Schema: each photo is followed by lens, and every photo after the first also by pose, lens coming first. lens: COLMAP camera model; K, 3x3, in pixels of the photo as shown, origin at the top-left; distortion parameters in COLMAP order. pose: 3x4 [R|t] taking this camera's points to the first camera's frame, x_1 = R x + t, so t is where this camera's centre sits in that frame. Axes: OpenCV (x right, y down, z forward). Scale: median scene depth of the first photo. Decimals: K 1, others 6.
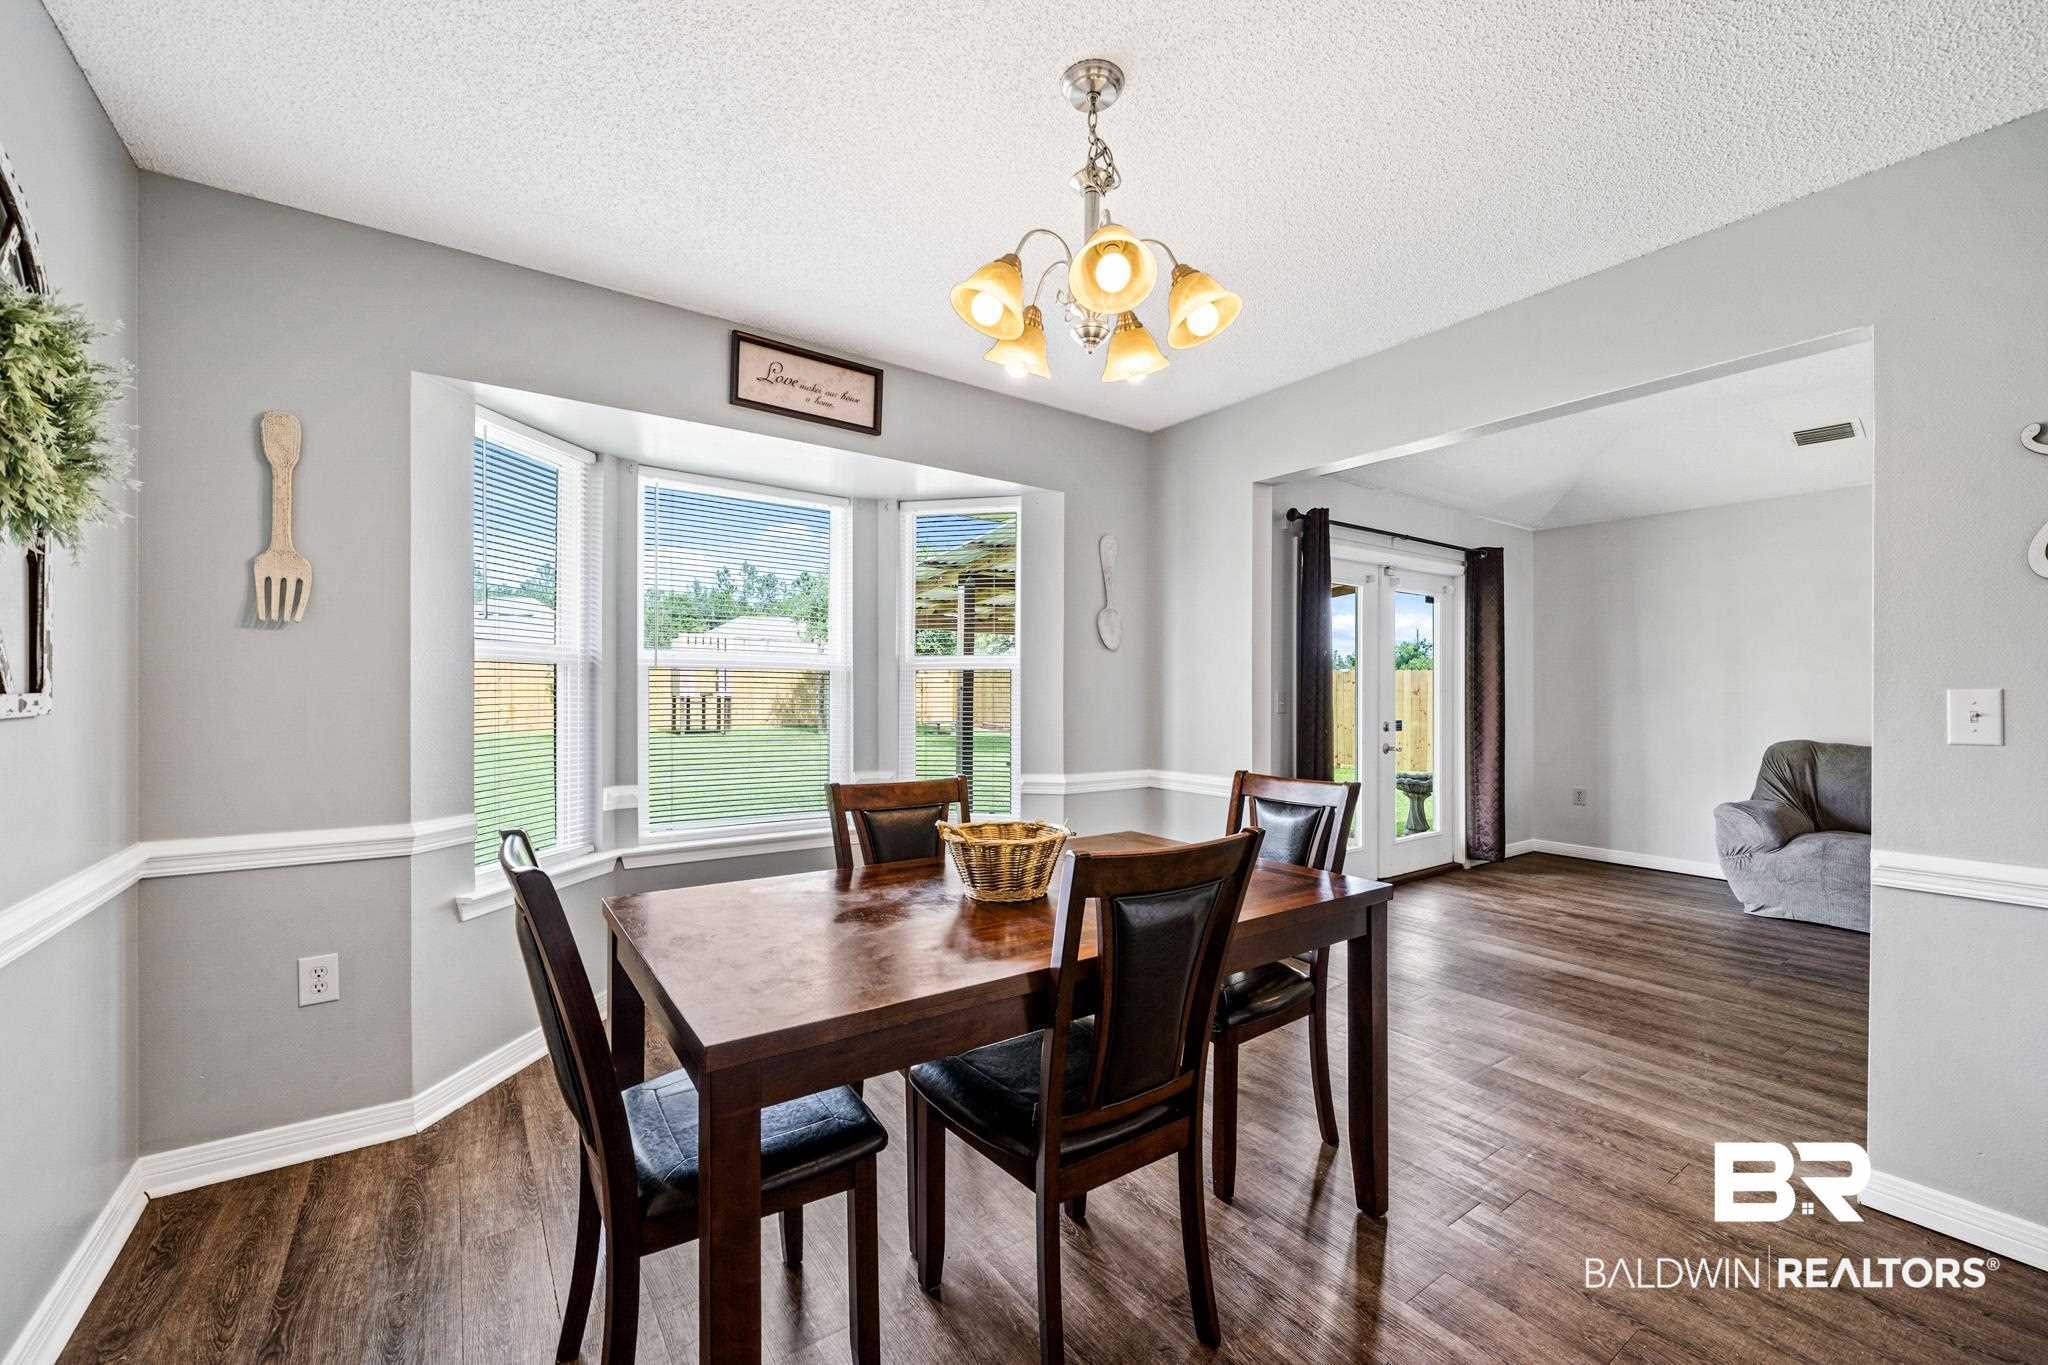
lens RADIAL K [[817.1, 0, 1025.4], [0, 817.1, 689.4], [0, 0, 1]] dist [-0.003326, -0.000256]
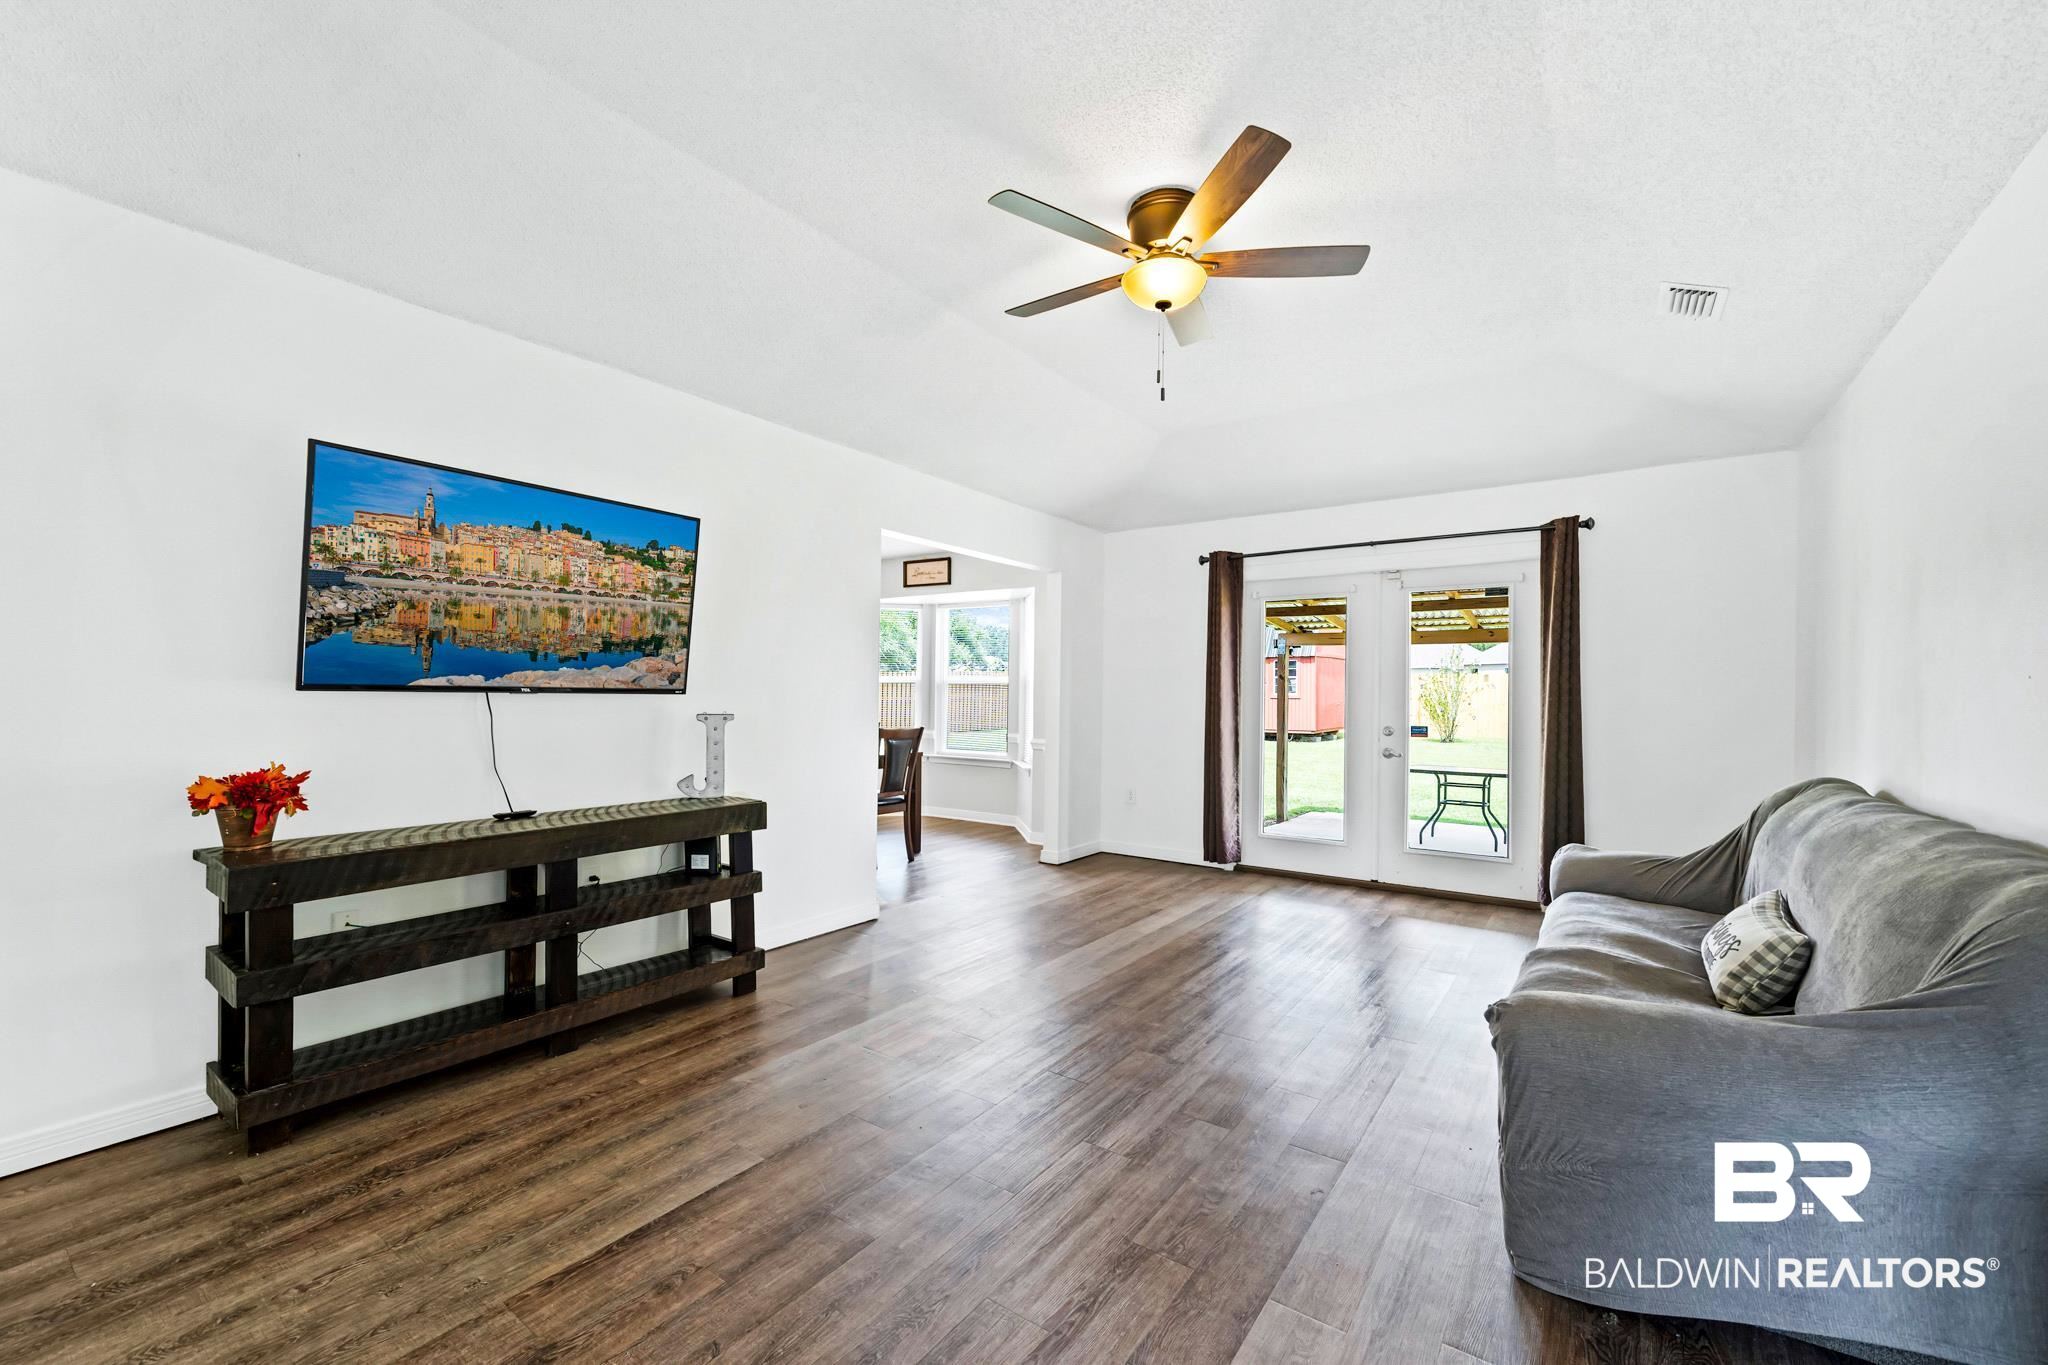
lens RADIAL K [[833.8, 0, 1004.4], [0, 833.8, 700.9], [0, 0, 1]] dist [-0.000310, -0.000187]
pose [[0.321842, 0.003324, -0.946788, 2.134728], [-0.005529, 0.999983, 0.001631, 0.015547], [0.946777, 0.004710, 0.321855, 0.391482]]
